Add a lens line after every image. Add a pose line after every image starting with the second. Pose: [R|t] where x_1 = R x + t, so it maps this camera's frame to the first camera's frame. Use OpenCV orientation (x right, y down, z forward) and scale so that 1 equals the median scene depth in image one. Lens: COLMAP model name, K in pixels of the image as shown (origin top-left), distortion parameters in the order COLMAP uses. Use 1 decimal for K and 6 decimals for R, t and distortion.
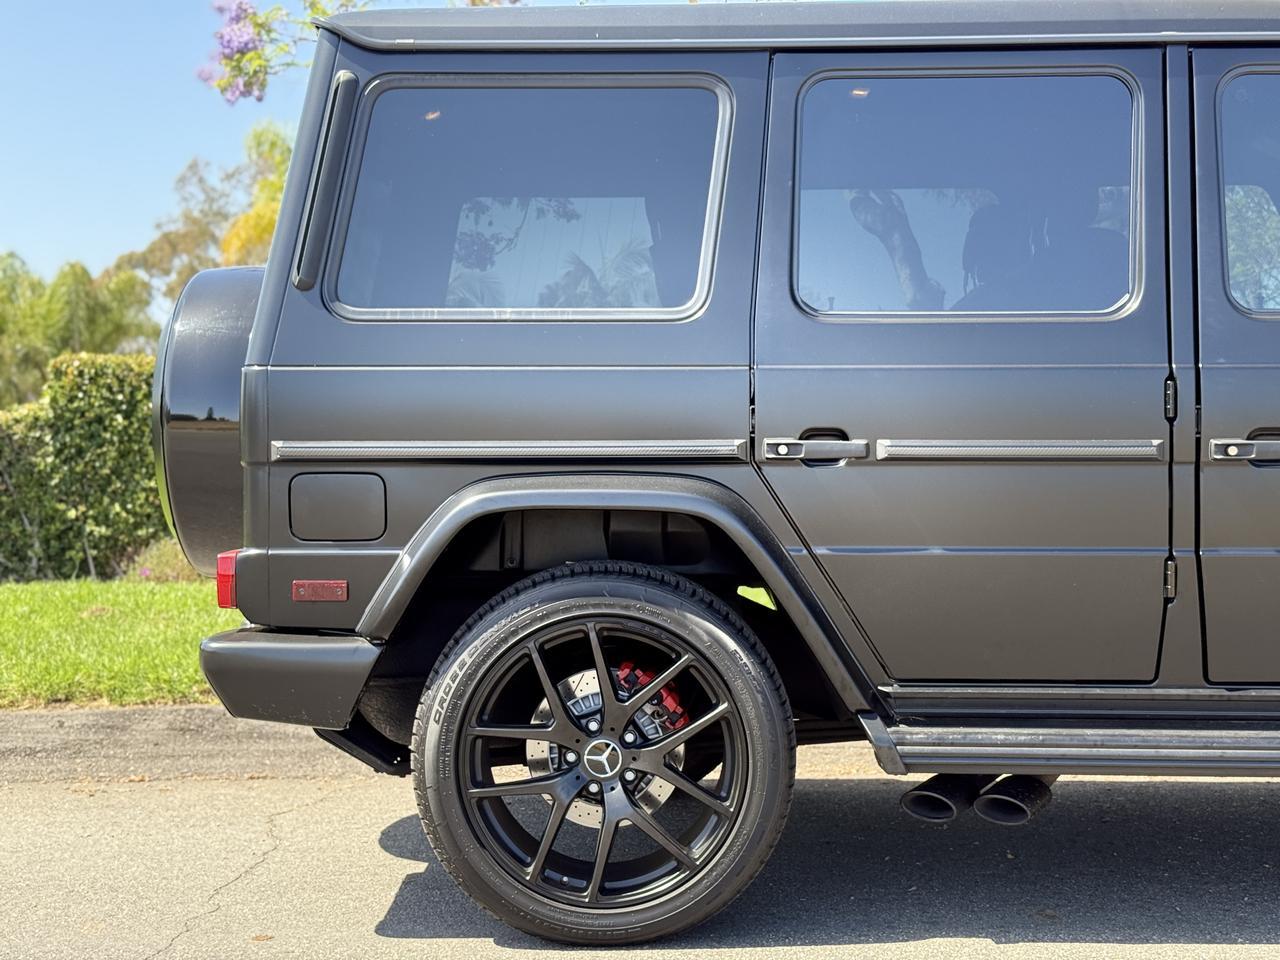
lens RADIAL K [[1840.0, 0, 642.9], [0, 1840.0, 477.5], [0, 0, 1]] dist [0.100949, 0.000000]
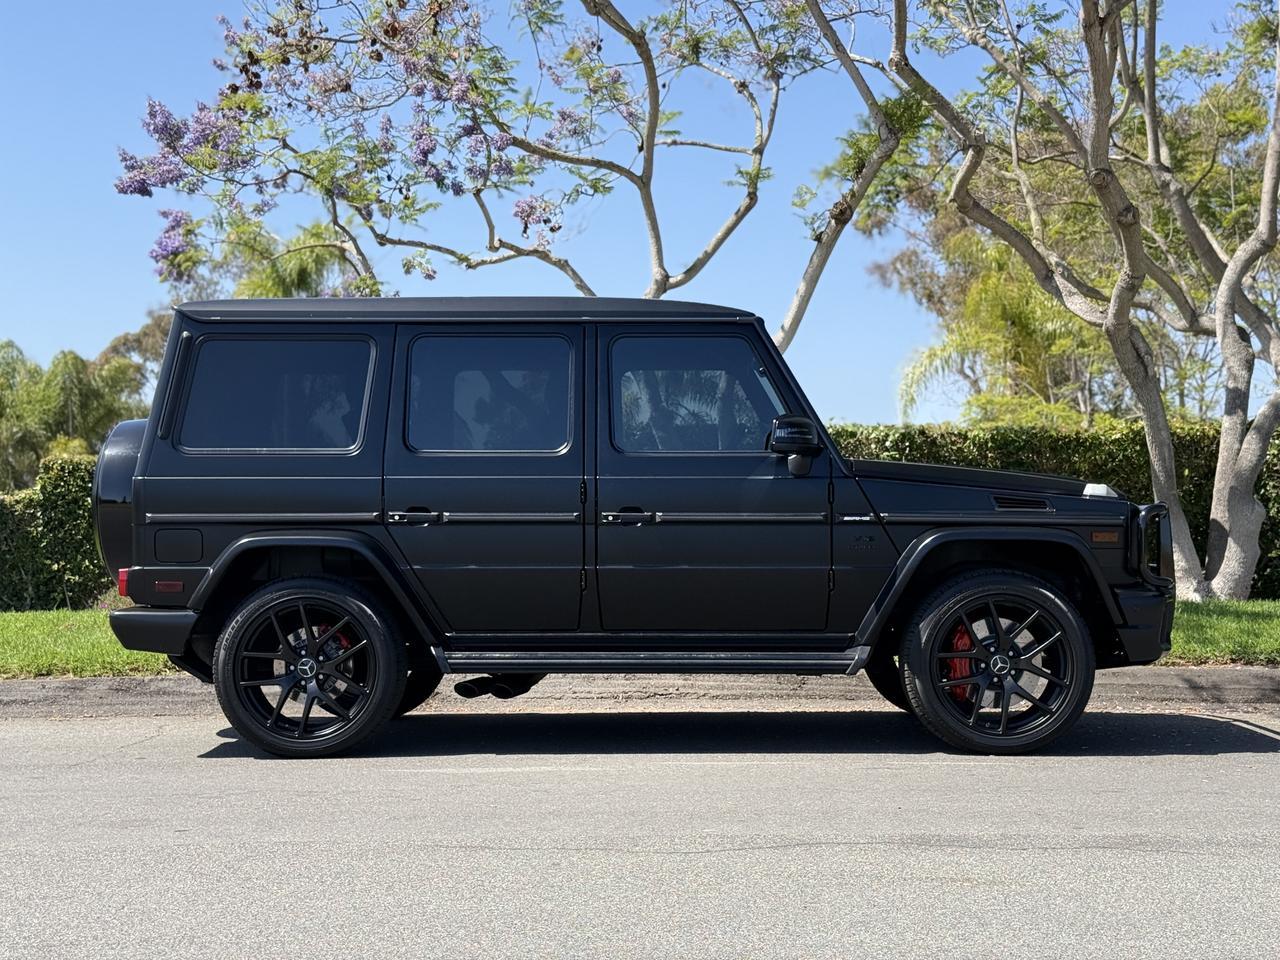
lens RADIAL K [[1840.0, 0, 645.9], [0, 1840.0, 476.3], [0, 0, 1]] dist [0.100949, 0.000000]
pose [[0.999991, -0.001206, 0.003993, 0.219521], [0.001372, 0.999122, -0.041884, 0.016298], [-0.003939, 0.041890, 0.999114, -0.672942]]
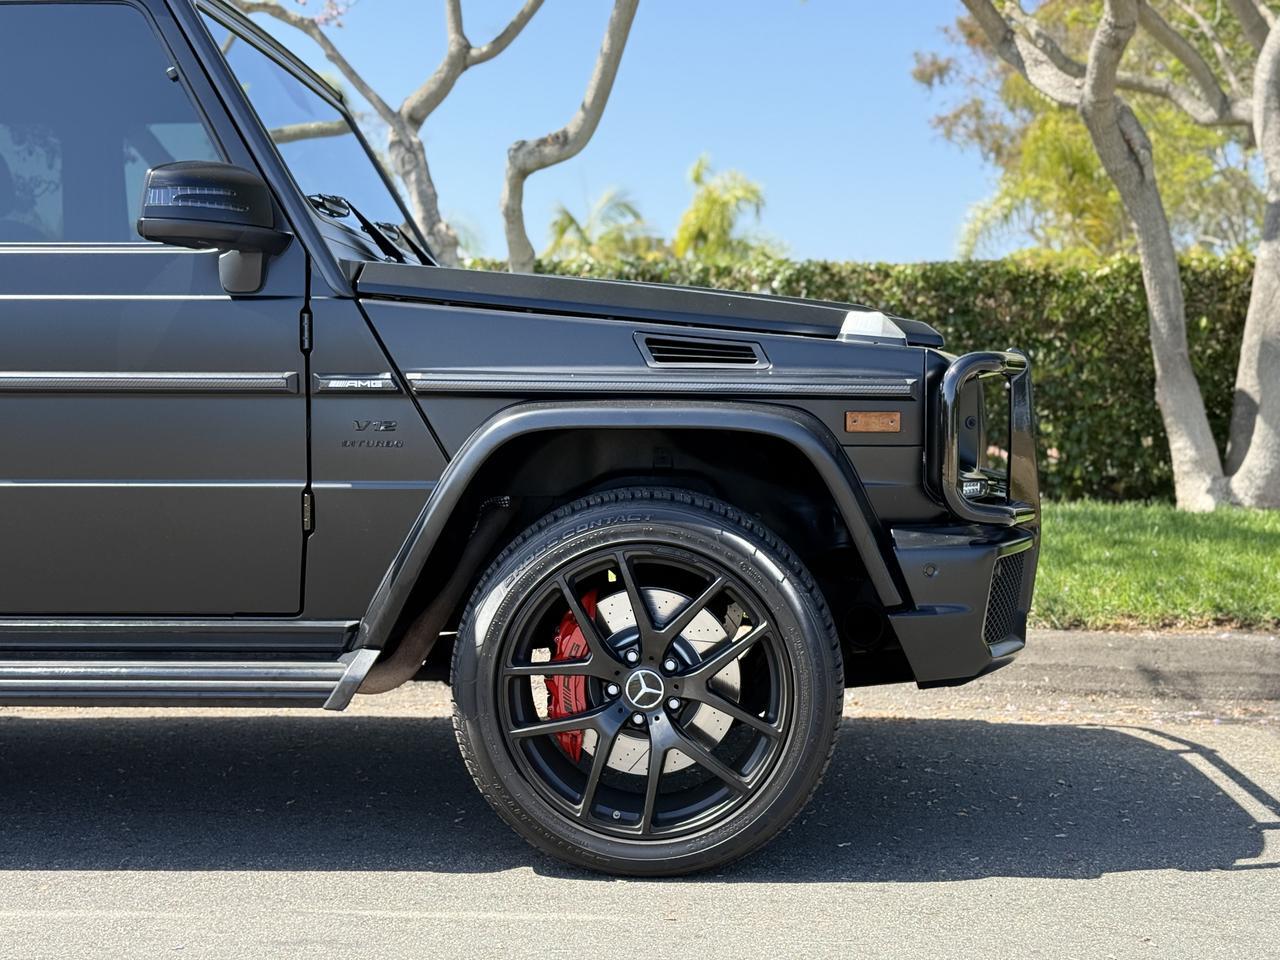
lens RADIAL K [[1840.0, 0, 646.8], [0, 1840.0, 474.9], [0, 0, 1]] dist [0.100949, 0.000000]
pose [[0.998952, -0.000277, -0.045770, 0.506330], [0.001422, 0.999686, 0.025001, 0.006955], [0.045748, -0.025040, 0.998639, 0.023549]]
